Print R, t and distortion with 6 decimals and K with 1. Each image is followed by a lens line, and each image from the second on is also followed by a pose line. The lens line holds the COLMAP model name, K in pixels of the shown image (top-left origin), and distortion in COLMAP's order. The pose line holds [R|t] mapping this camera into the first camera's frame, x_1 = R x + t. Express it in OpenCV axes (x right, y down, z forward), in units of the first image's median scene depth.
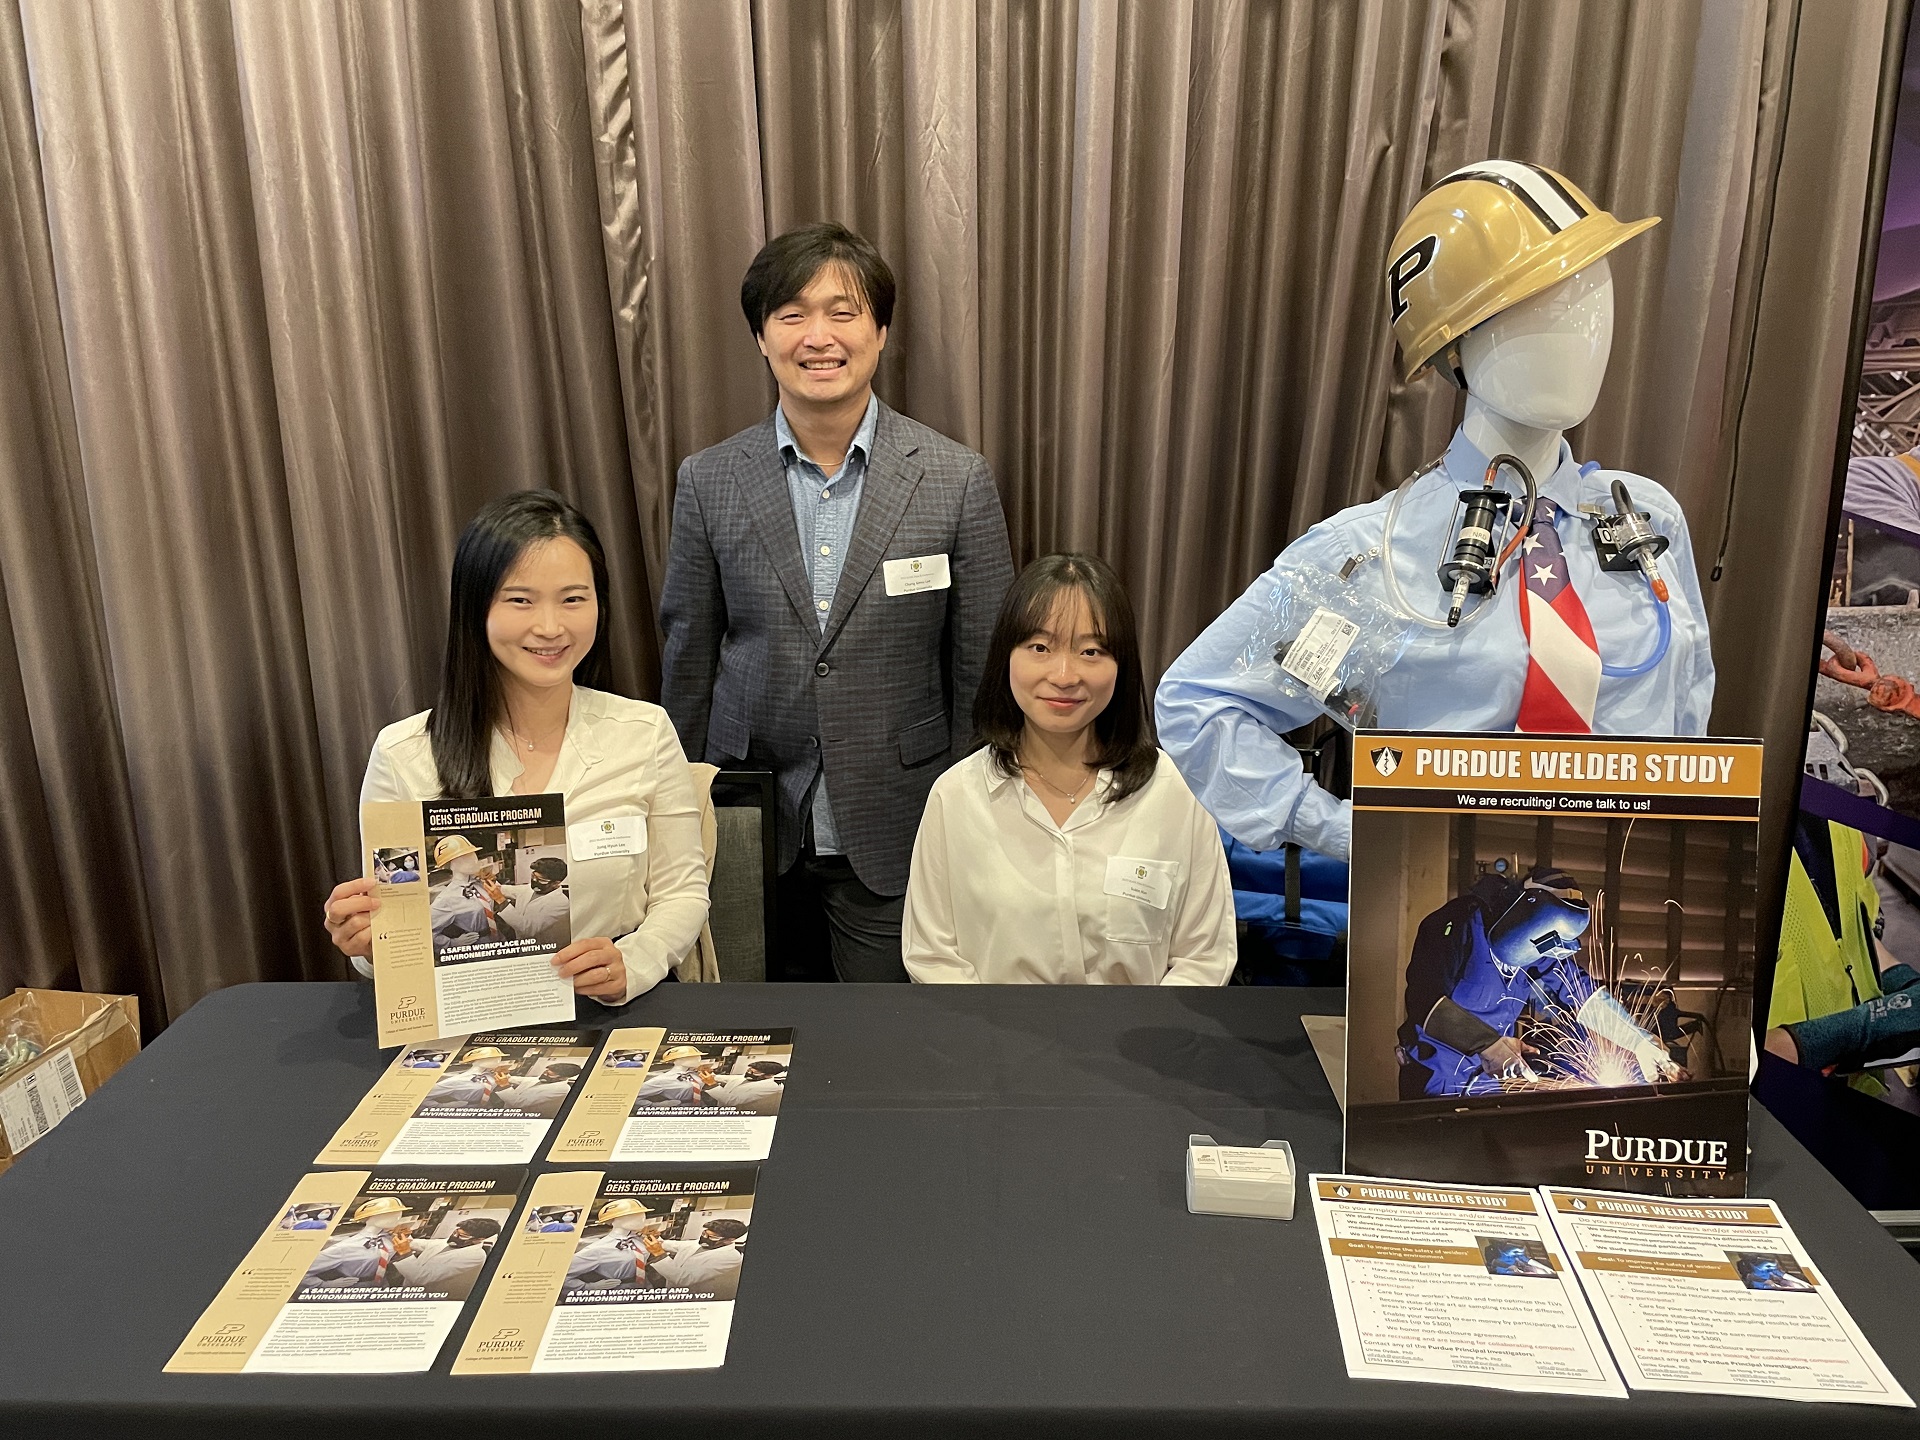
lens RADIAL K [[1452.0, 0, 967.2], [0, 1452.0, 715.7], [0, 0, 1]] dist [0.076745, -0.107051]
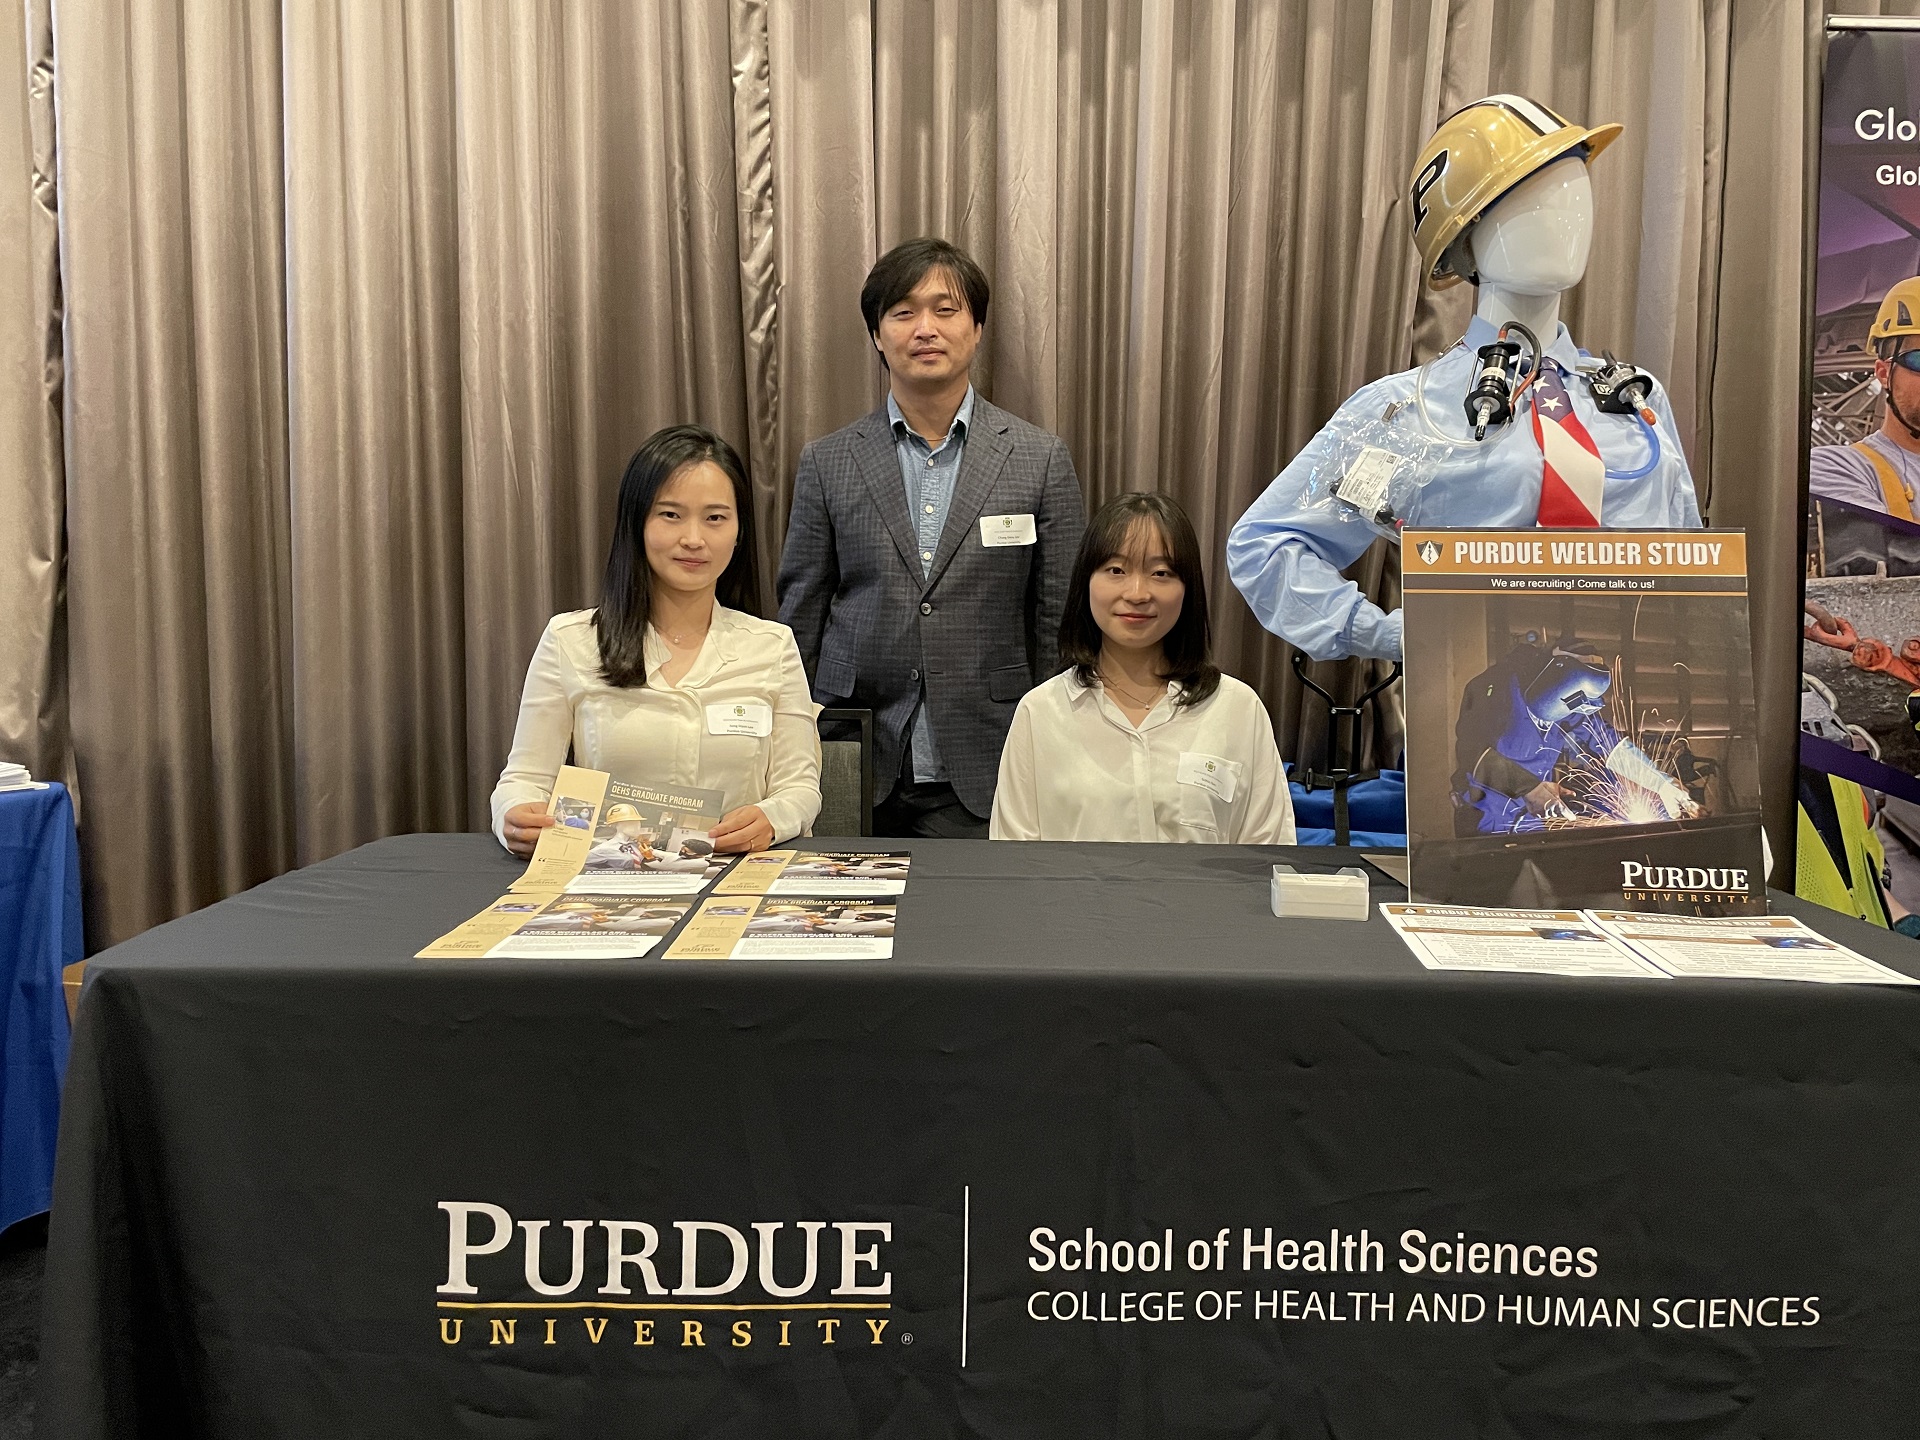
lens RADIAL K [[1452.0, 0, 967.2], [0, 1452.0, 715.7], [0, 0, 1]] dist [0.076745, -0.107051]
pose [[0.999940, 0.007419, -0.008055, -0.056961], [-0.008872, 0.980006, -0.198769, 0.288010], [0.006419, 0.198829, 0.980013, -0.103830]]
